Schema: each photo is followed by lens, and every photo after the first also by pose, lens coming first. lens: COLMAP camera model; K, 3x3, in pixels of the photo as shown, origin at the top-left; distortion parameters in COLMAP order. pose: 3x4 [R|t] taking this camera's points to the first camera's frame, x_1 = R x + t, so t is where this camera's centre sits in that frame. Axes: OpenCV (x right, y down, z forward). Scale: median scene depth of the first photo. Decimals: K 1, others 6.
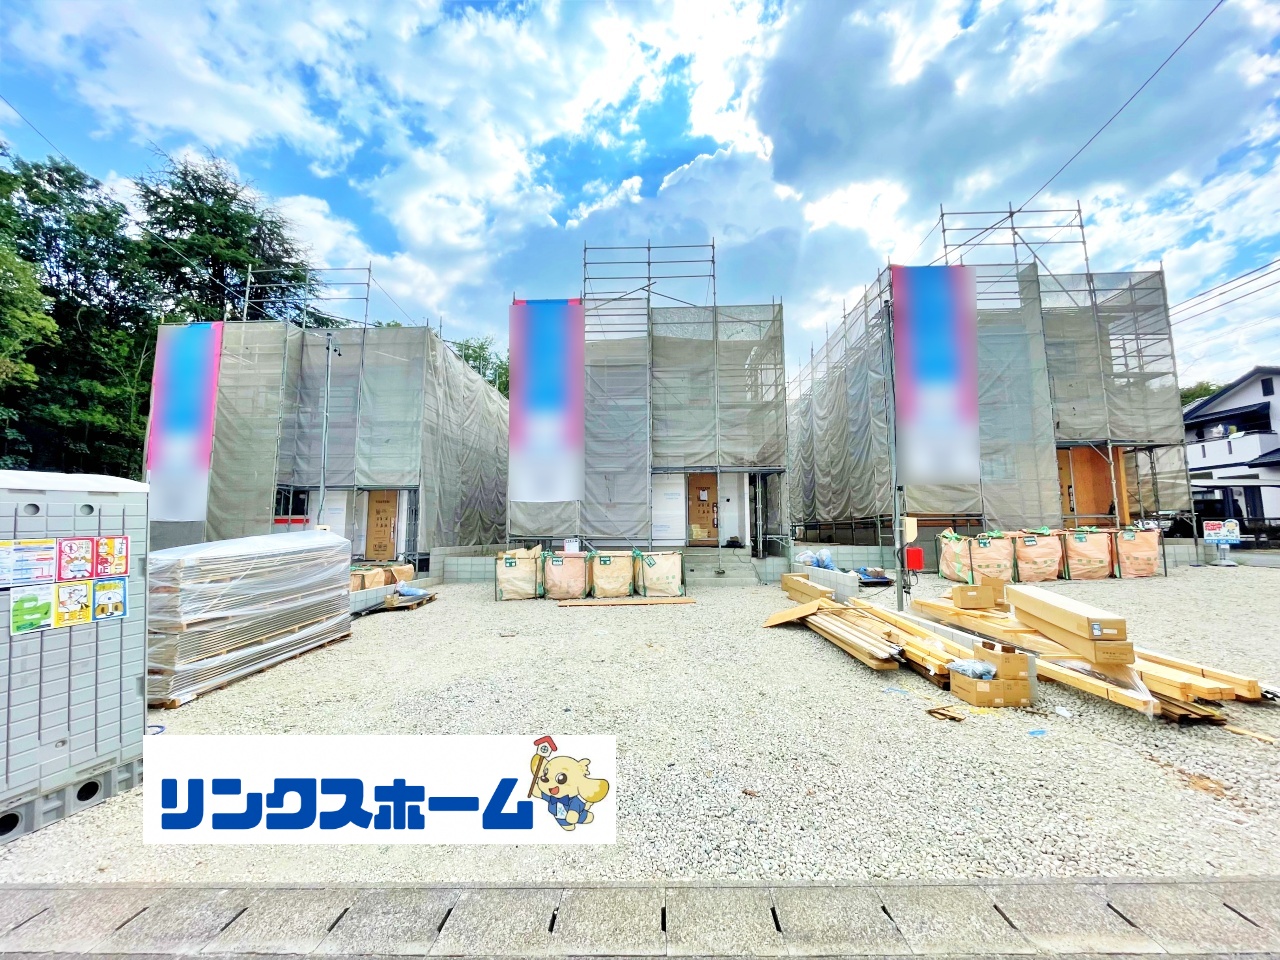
lens RADIAL K [[517.2, 0, 634.3], [0, 517.2, 476.0], [0, 0, 1]] dist [-0.004962, 0.000081]
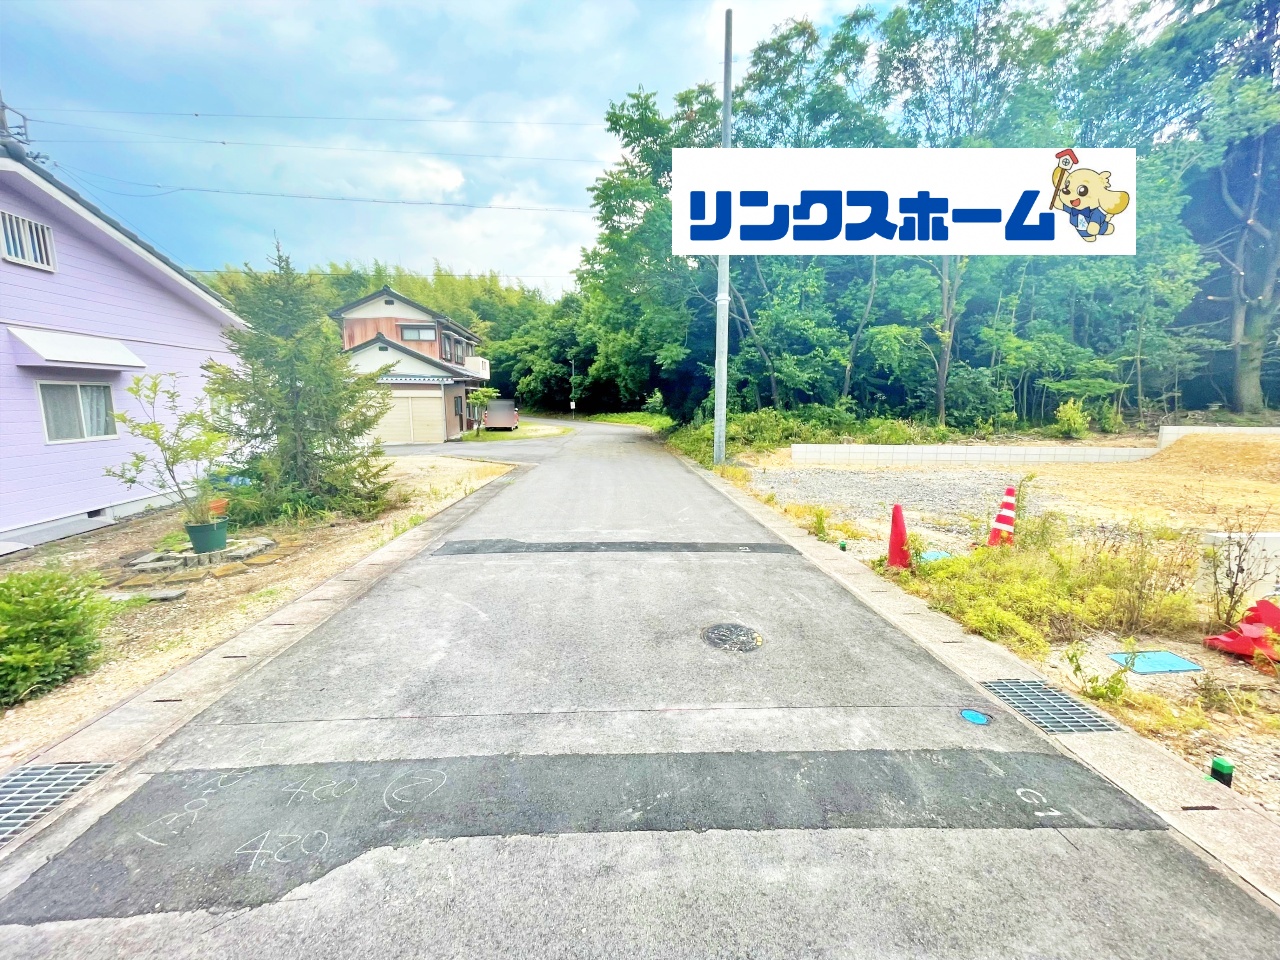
lens RADIAL K [[517.2, 0, 639.7], [0, 517.2, 476.7], [0, 0, 1]] dist [-0.004962, 0.000081]
pose [[0.093997, 0.153739, -0.983630, -0.166187], [0.107625, 0.980646, 0.163557, 0.019187], [0.989738, -0.121237, 0.075632, 0.022173]]
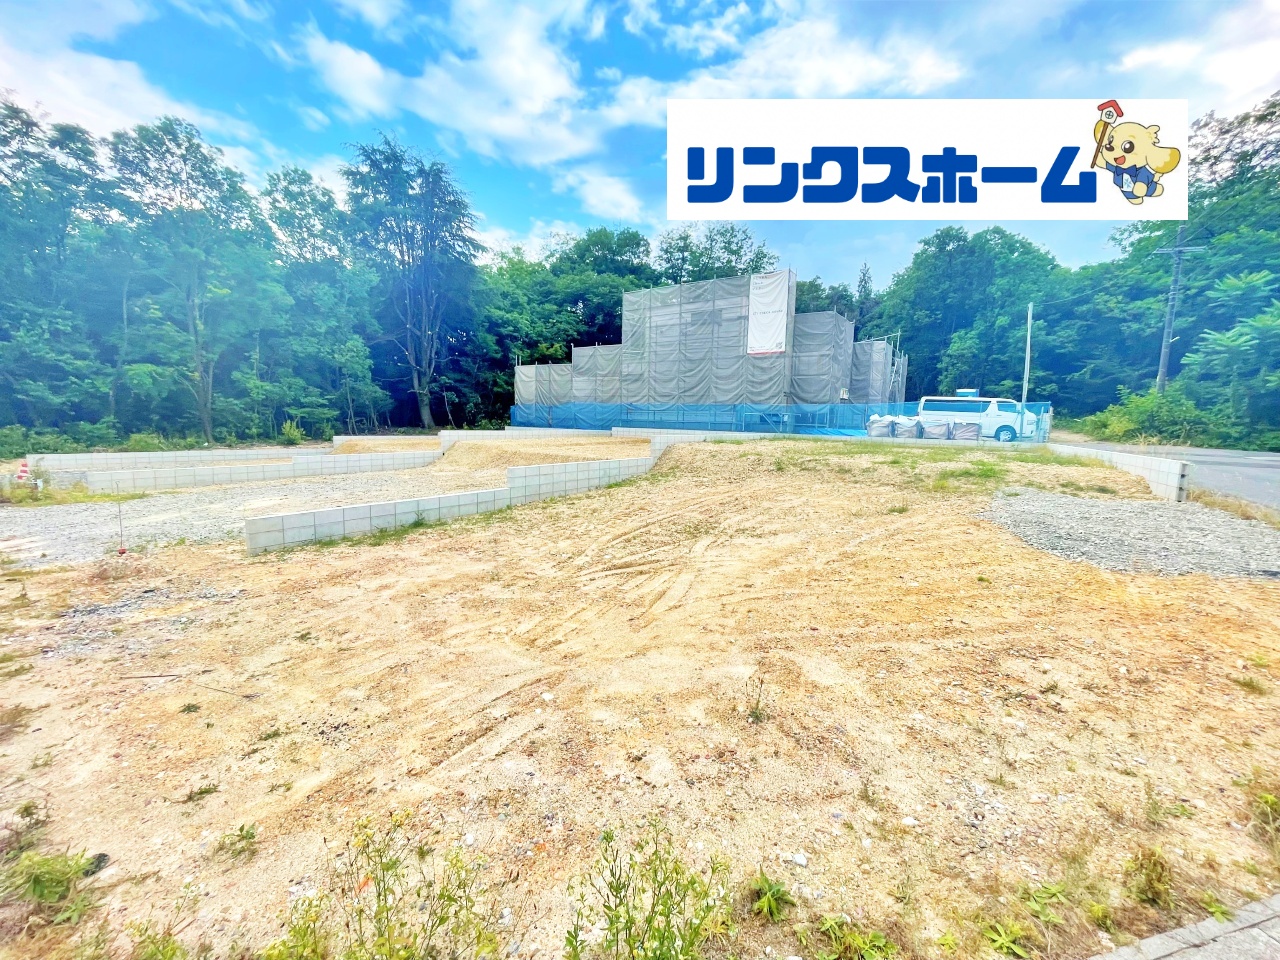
lens RADIAL K [[517.2, 0, 640.6], [0, 517.2, 478.3], [0, 0, 1]] dist [-0.004962, 0.000081]
pose [[0.843471, 0.083850, -0.530590, 0.862856], [0.032115, 0.978104, 0.205626, 0.001056], [0.536214, -0.190479, 0.822309, 0.173339]]
